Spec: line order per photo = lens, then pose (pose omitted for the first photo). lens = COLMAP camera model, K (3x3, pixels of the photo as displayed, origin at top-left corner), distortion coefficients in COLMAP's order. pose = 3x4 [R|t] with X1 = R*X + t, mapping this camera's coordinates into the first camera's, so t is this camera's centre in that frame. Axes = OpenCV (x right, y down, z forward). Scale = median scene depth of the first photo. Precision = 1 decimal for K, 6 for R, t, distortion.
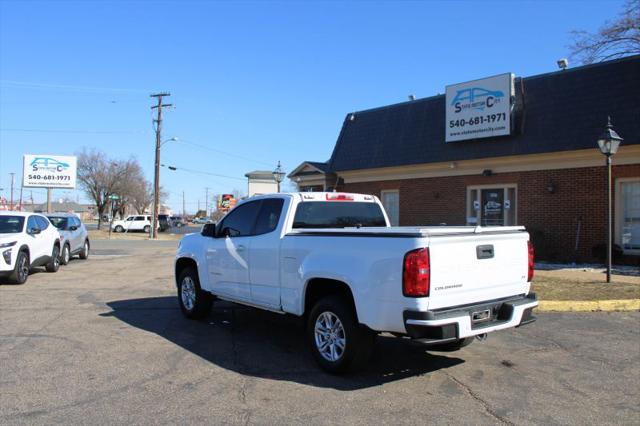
lens RADIAL K [[567.2, 0, 320.0], [0, 567.2, 213.0], [0, 0, 1]] dist [-0.158319, 0.163165]
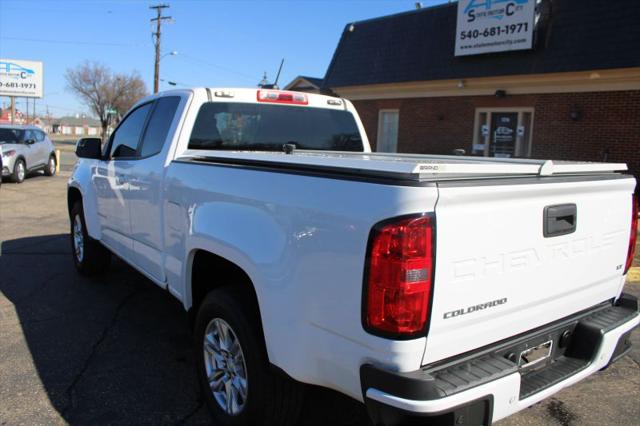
lens RADIAL K [[533.5, 0, 316.9], [0, 533.5, 213.4], [0, 0, 1]] dist [-0.162132, 0.142028]
pose [[0.999226, 0.037445, -0.012050, 0.029493], [-0.035258, 0.988398, 0.147739, 0.002876], [0.017443, -0.147200, 0.988953, 0.161613]]
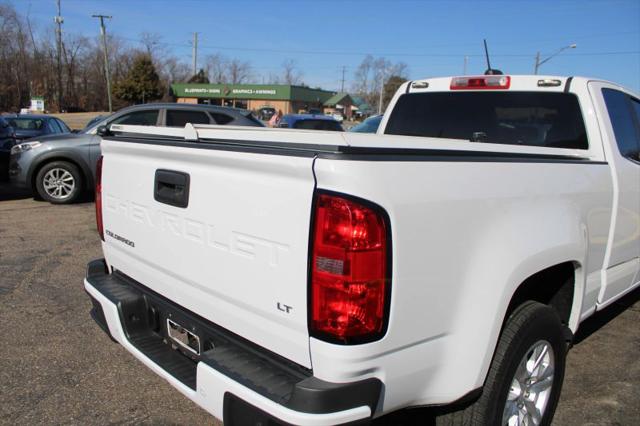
lens RADIAL K [[533.5, 0, 316.9], [0, 533.5, 213.4], [0, 0, 1]] dist [-0.162132, 0.142028]
pose [[0.121051, 0.170121, -0.977960, 0.185479], [-0.035632, 0.985314, 0.166990, 0.005677], [0.992006, 0.014633, 0.125336, 0.287992]]
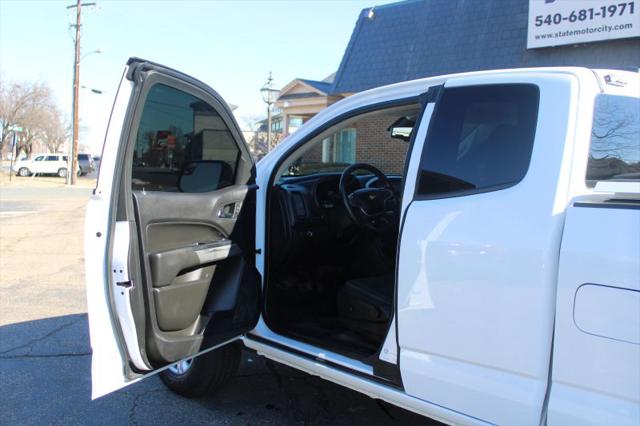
lens RADIAL K [[678.8, 0, 320.0], [0, 678.8, 213.0], [0, 0, 1]] dist [-0.126552, 0.165562]
pose [[0.997517, 0.013532, 0.069120, -0.071432], [-0.019223, 0.996417, 0.082359, 0.005968], [-0.067758, -0.083483, 0.994203, 0.224093]]
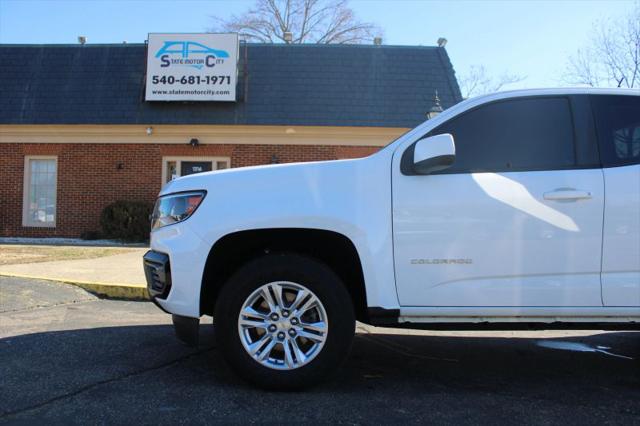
lens RADIAL K [[533.5, 0, 316.9], [0, 533.5, 213.4], [0, 0, 1]] dist [-0.162132, 0.142028]
pose [[0.621561, 0.008236, 0.783323, -0.216875], [-0.020031, 0.999785, 0.005383, 0.028938], [-0.783110, -0.019036, 0.621592, 0.335494]]
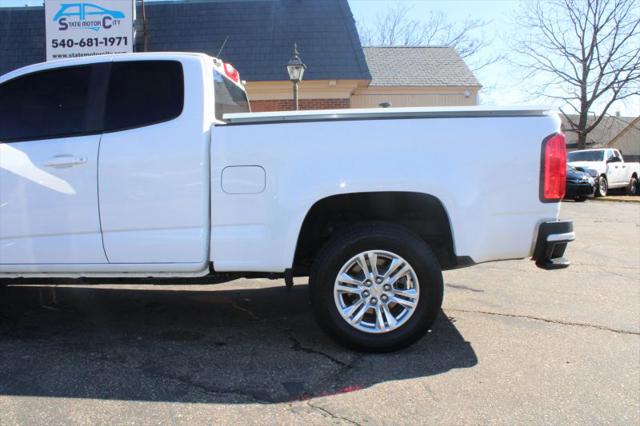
lens RADIAL K [[533.5, 0, 316.9], [0, 533.5, 213.4], [0, 0, 1]] dist [-0.162132, 0.142028]
pose [[0.630395, -0.081693, 0.771964, -0.128396], [0.011348, 0.995311, 0.096061, 0.024514], [-0.776191, -0.051797, 0.628366, 0.205751]]
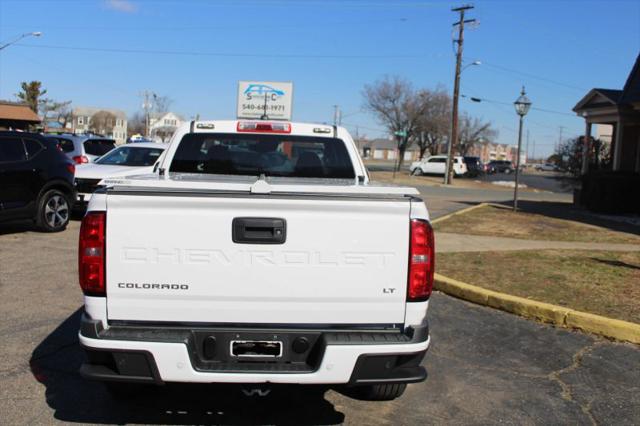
lens RADIAL K [[678.8, 0, 320.0], [0, 678.8, 213.0], [0, 0, 1]] dist [-0.126552, 0.165562]
pose [[0.847124, 0.081436, -0.525119, 0.183210], [-0.036930, 0.994820, 0.094703, -0.002327], [0.530111, -0.060832, 0.845743, 0.135829]]
